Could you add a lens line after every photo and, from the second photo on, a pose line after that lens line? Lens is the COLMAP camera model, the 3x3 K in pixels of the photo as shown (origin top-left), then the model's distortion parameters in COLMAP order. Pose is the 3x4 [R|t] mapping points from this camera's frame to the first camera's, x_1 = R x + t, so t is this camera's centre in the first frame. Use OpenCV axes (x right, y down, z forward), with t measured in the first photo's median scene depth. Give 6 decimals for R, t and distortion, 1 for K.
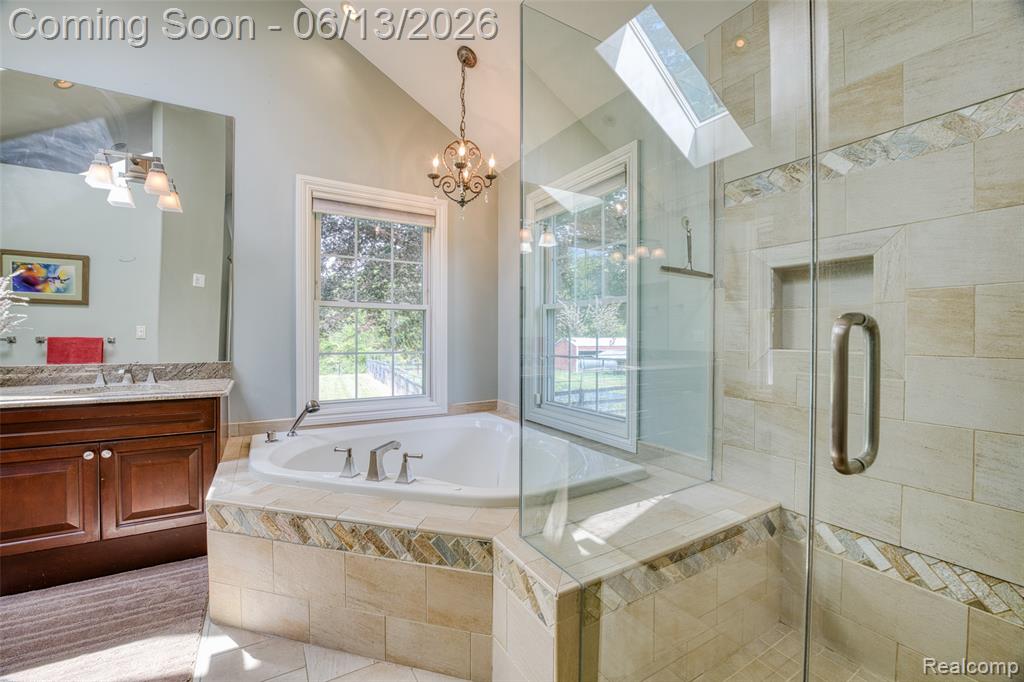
lens RADIAL K [[420.6, 0, 512.0], [0, 420.6, 341.0], [0, 0, 1]] dist [-0.020222, 0.000297]
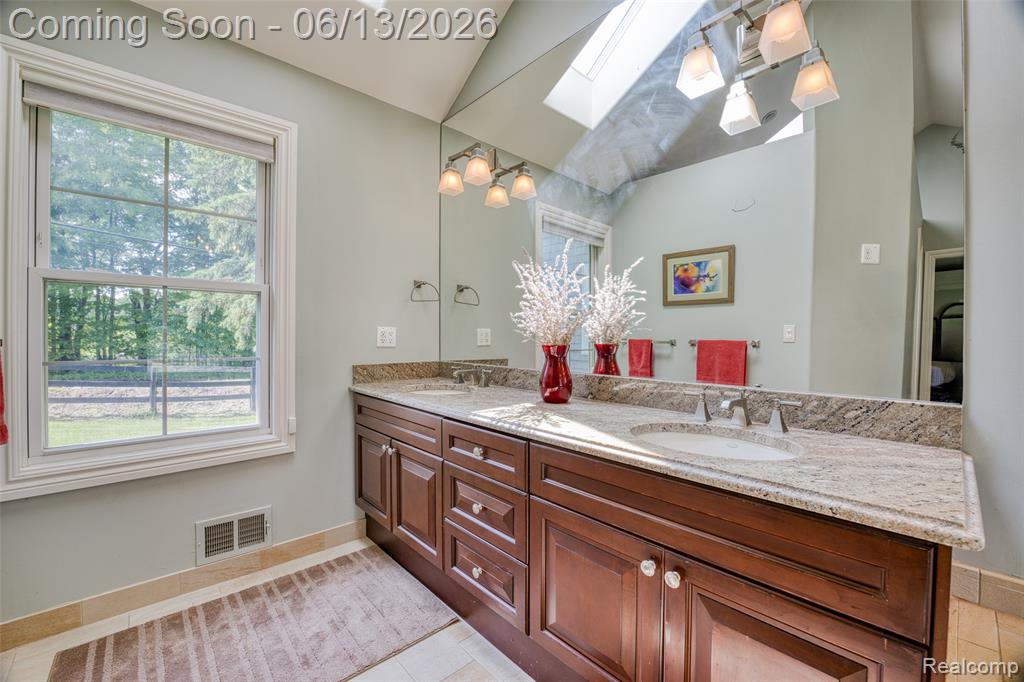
lens RADIAL K [[420.6, 0, 512.0], [0, 420.6, 341.0], [0, 0, 1]] dist [-0.020222, 0.000297]
pose [[0.217307, 0.006781, -0.976080, -0.291674], [-0.012149, 0.999917, 0.004242, -0.005709], [0.976028, 0.010937, 0.217372, 0.377149]]
